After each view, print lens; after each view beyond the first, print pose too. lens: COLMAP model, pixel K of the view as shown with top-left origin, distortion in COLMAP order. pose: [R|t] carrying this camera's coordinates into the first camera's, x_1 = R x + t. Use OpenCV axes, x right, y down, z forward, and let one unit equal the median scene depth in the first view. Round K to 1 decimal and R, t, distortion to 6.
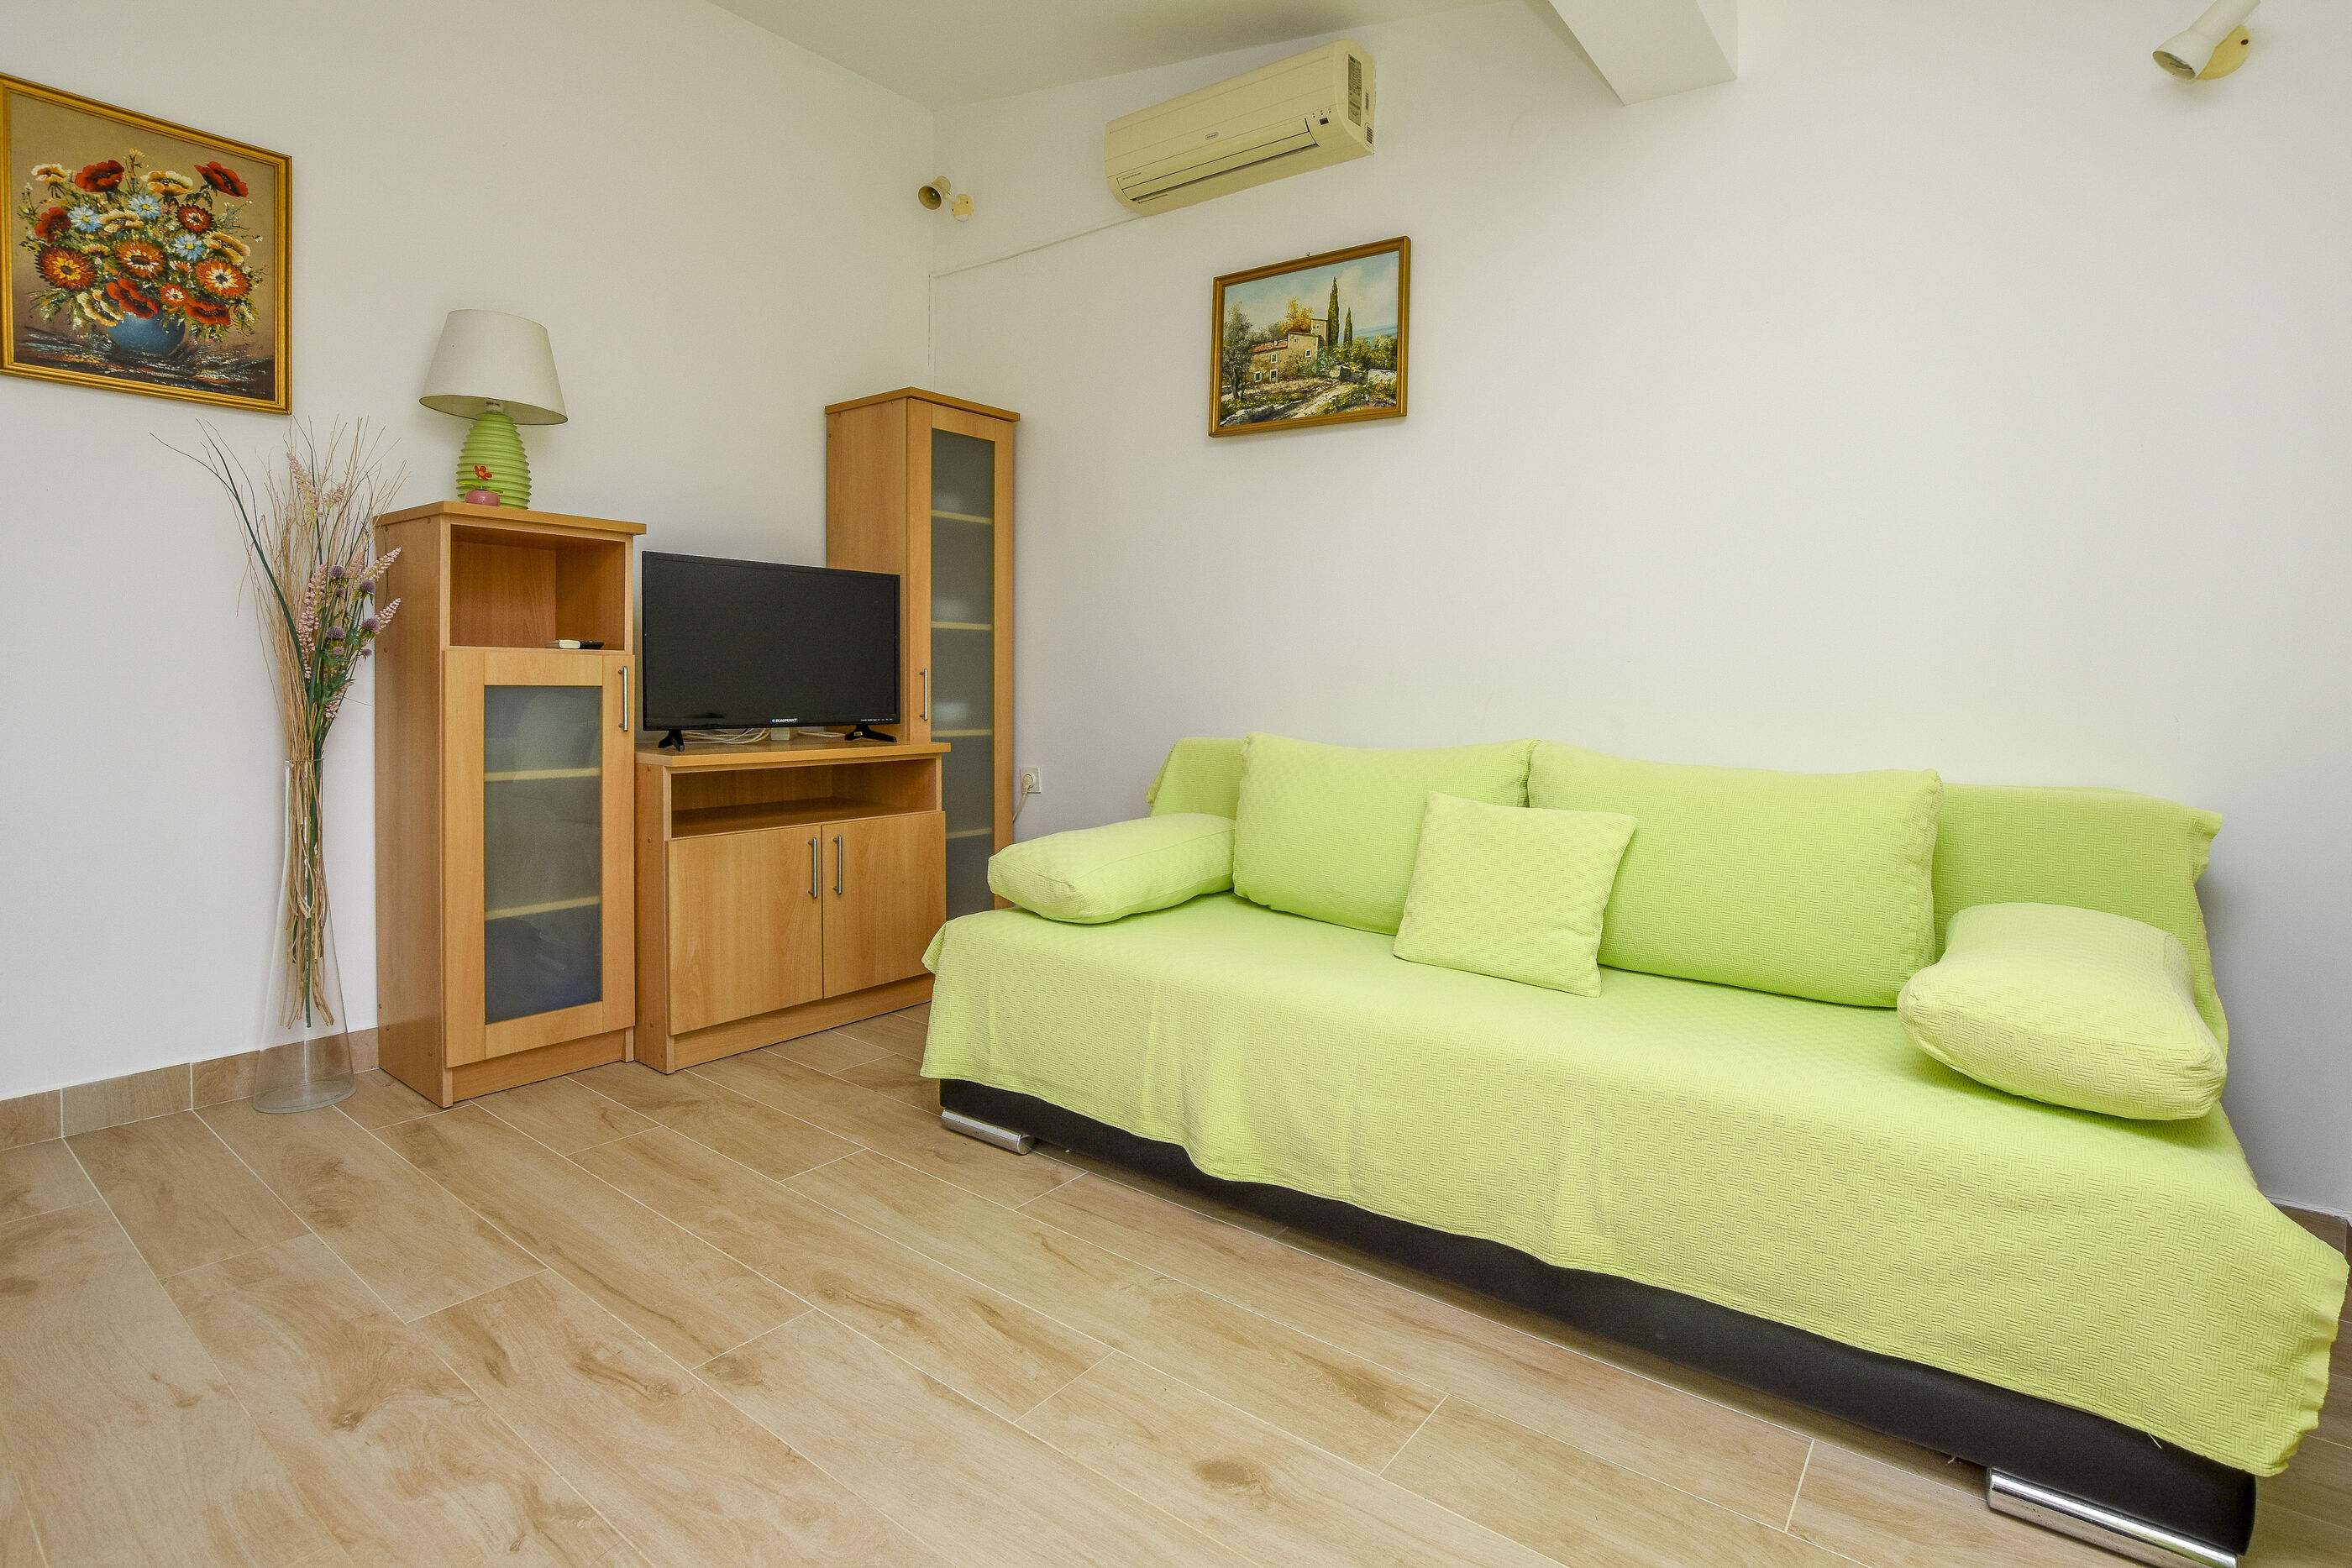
lens RADIAL K [[1156.4, 0, 1132.7], [0, 1156.4, 679.3], [0, 0, 1]] dist [-0.019389, 0.000997]
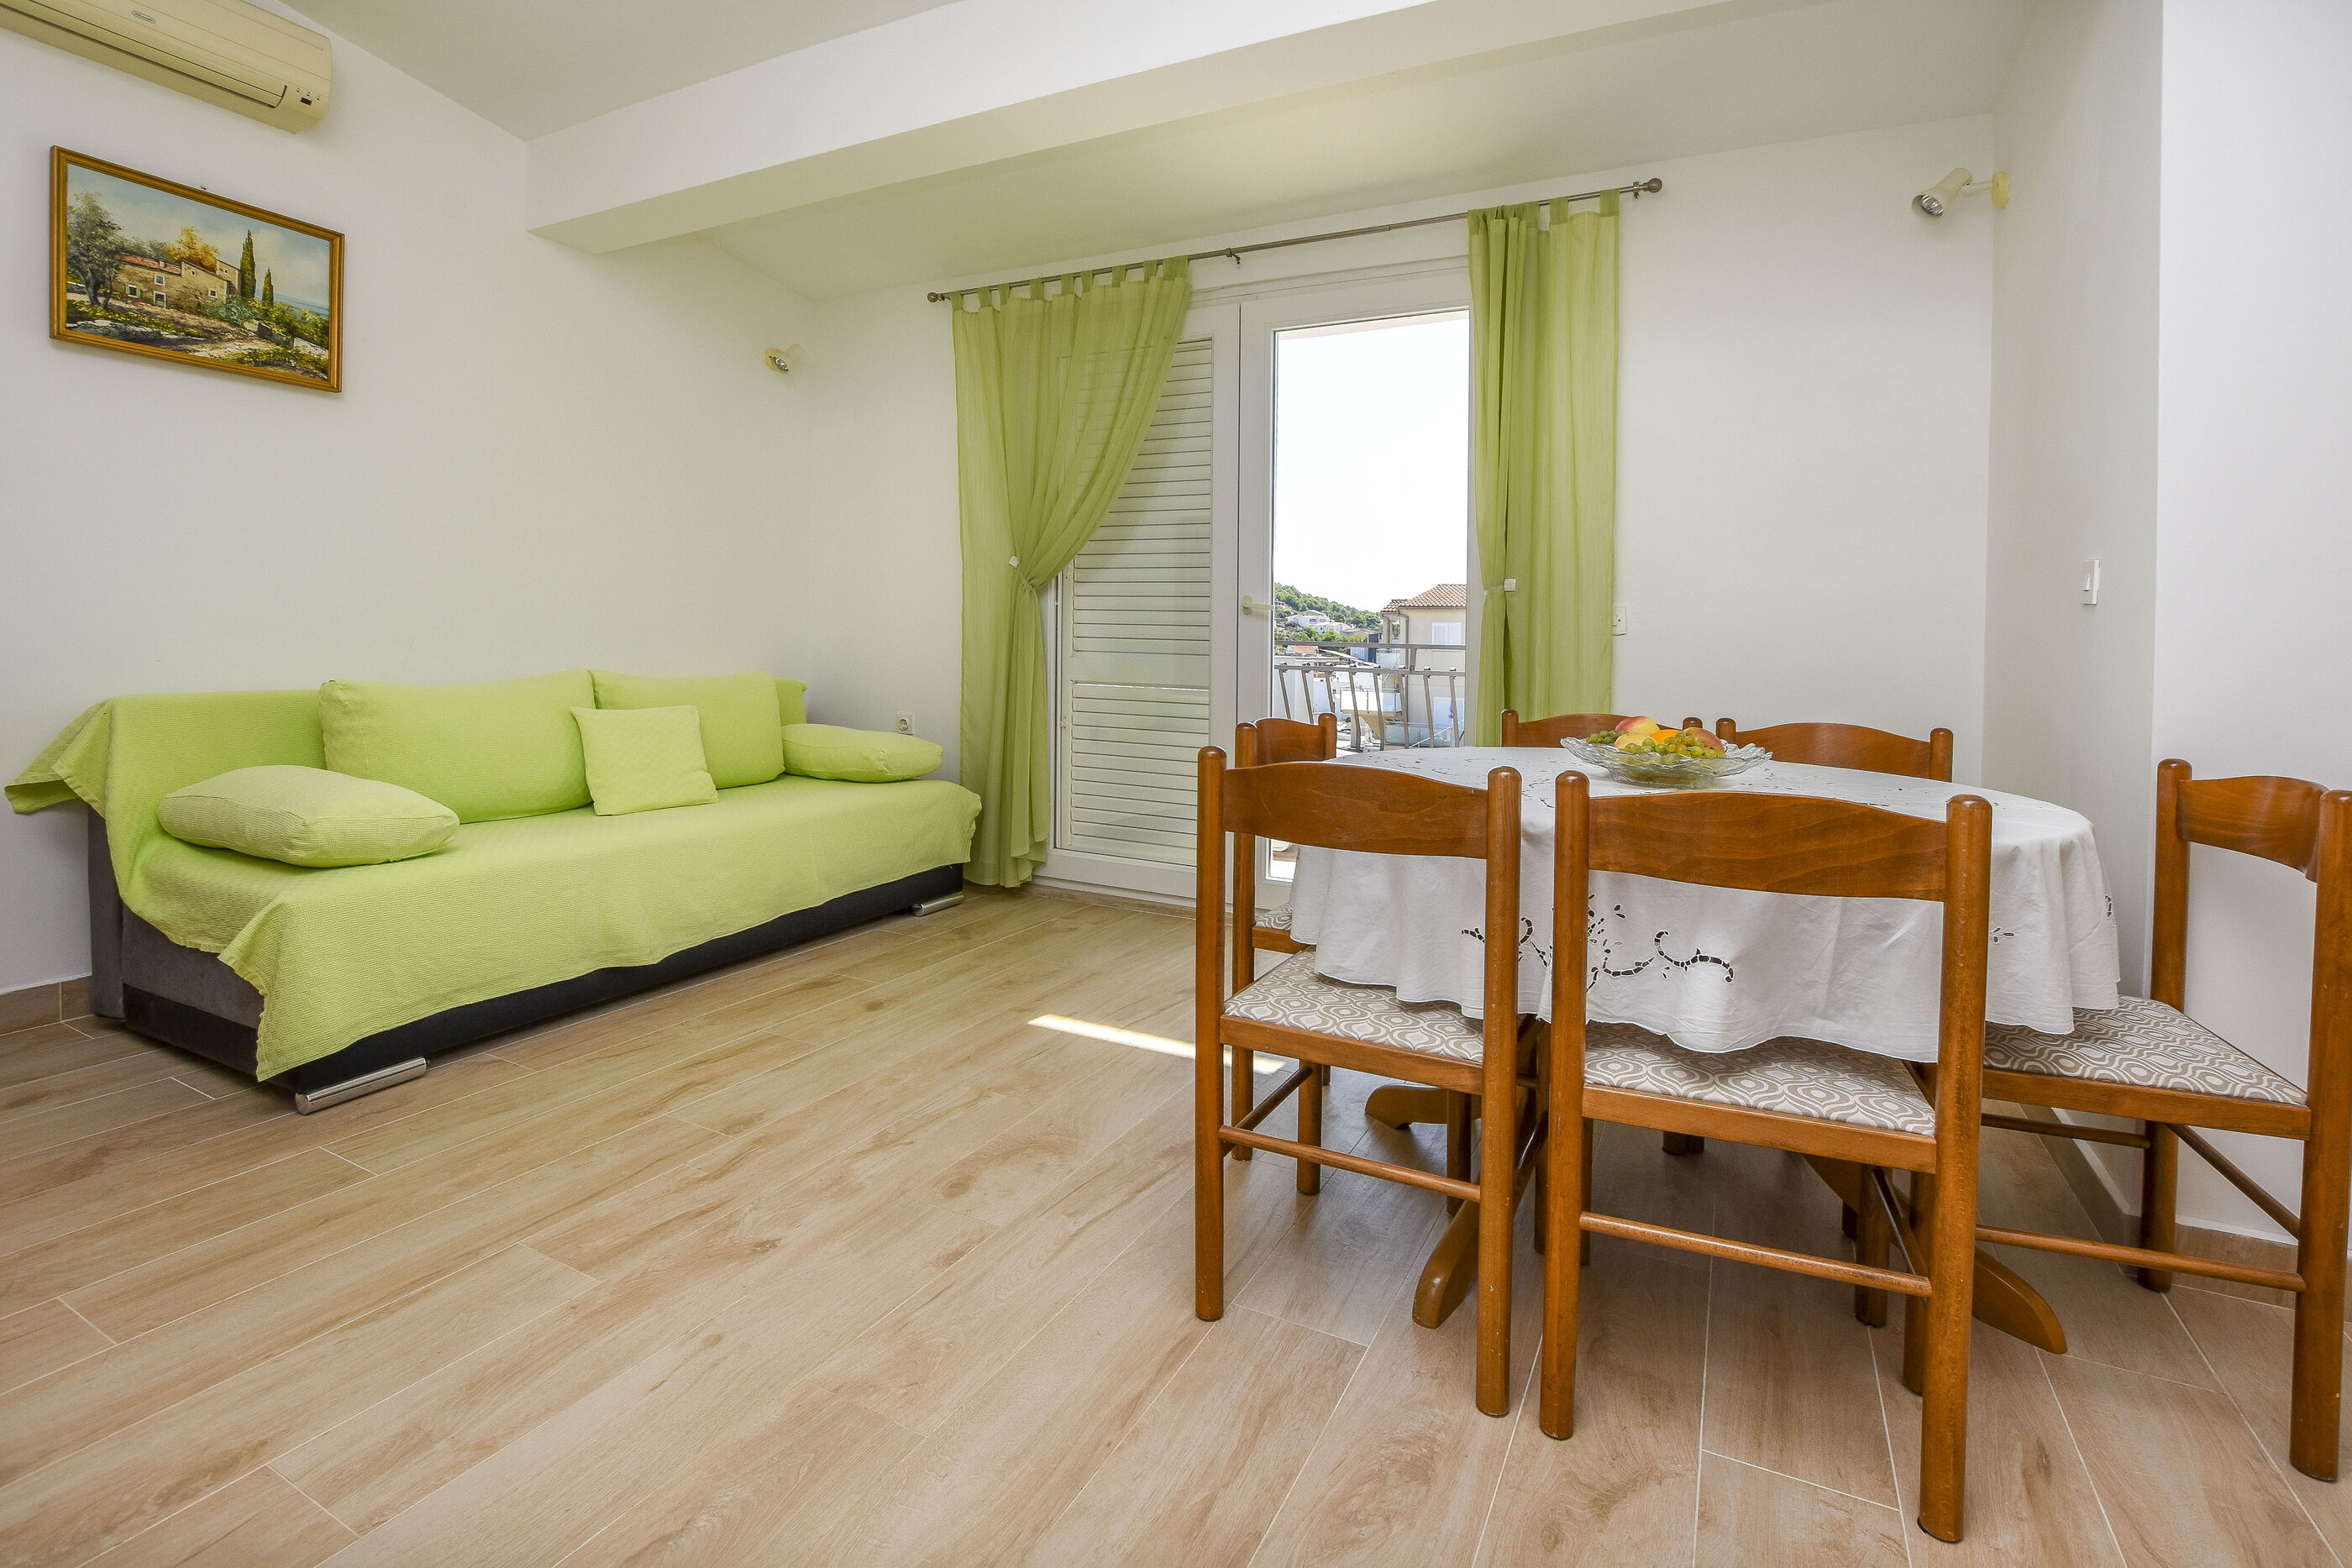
lens RADIAL K [[1072.1, 0, 1200.1], [0, 1072.1, 636.0], [0, 0, 1]] dist [-0.033029, 0.006132]
pose [[-0.196555, -0.016609, 0.980352, -0.913139], [-0.006922, 0.999855, 0.015552, -0.013560], [-0.980468, -0.003729, -0.196641, 0.370596]]
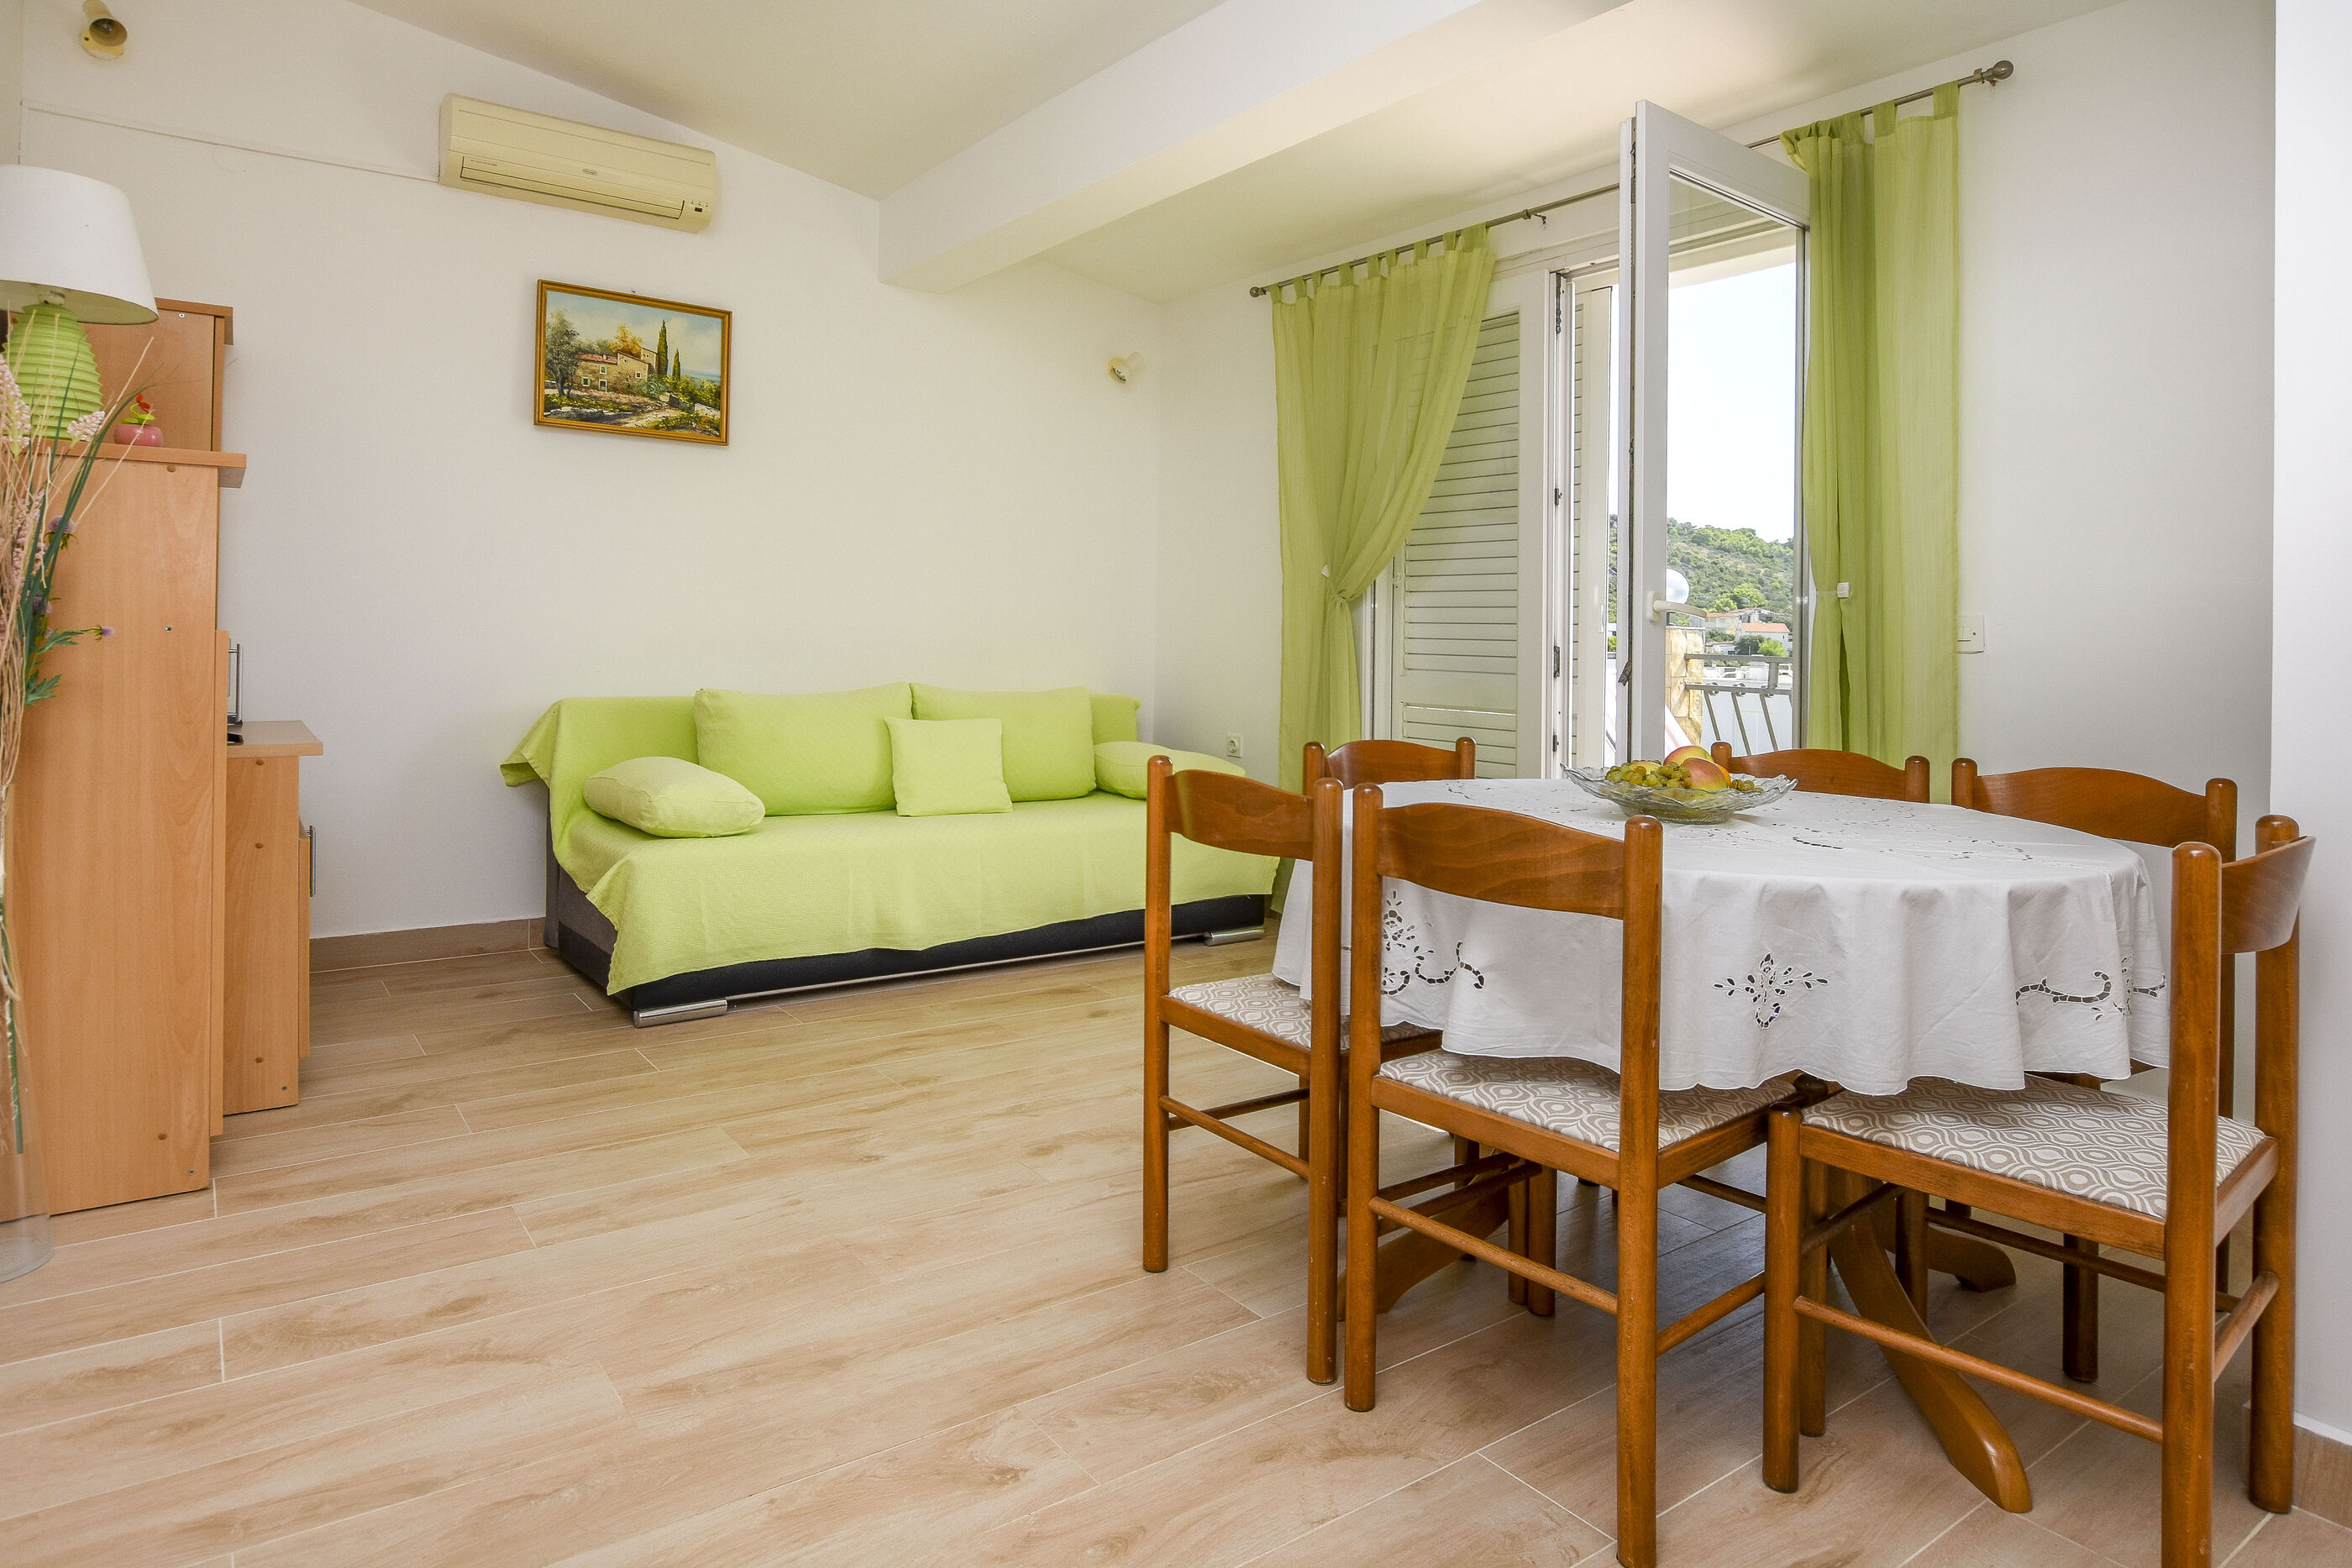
lens RADIAL K [[1394.5, 0, 1213.9], [0, 1394.5, 596.9], [0, 0, 1]] dist [-0.021803, 0.006135]
pose [[0.261720, 0.019453, 0.964948, -1.130314], [0.000076, 0.999796, -0.020176, -0.022236], [-0.965144, 0.005353, 0.261665, 0.042653]]
